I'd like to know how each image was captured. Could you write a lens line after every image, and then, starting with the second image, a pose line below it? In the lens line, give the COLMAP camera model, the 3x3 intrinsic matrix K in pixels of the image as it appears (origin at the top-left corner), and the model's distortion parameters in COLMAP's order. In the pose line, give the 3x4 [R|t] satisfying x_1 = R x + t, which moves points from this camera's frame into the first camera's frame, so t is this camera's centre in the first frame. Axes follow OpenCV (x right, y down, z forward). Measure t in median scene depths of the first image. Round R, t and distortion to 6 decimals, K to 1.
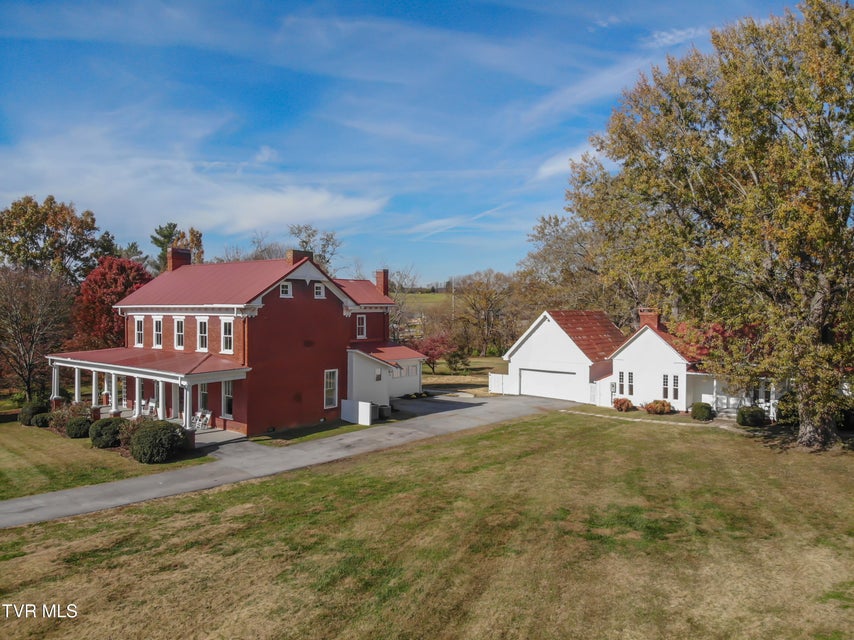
lens RADIAL K [[624.6, 0, 433.7], [0, 624.6, 319.5], [0, 0, 1]] dist [0.028746, -0.109799]
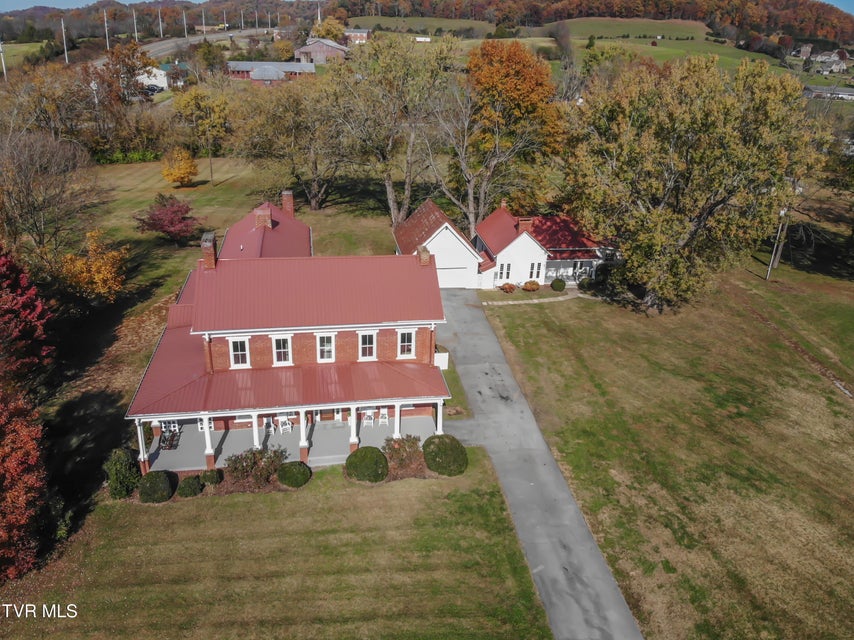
lens RADIAL K [[624.6, 0, 420.0], [0, 624.6, 342.0], [0, 0, 1]] dist [0.028746, -0.109799]
pose [[0.674473, -0.299790, 0.674694, -1.046222], [-0.011816, 0.909349, 0.415867, -0.429880], [-0.738205, -0.288463, 0.609789, 0.316274]]
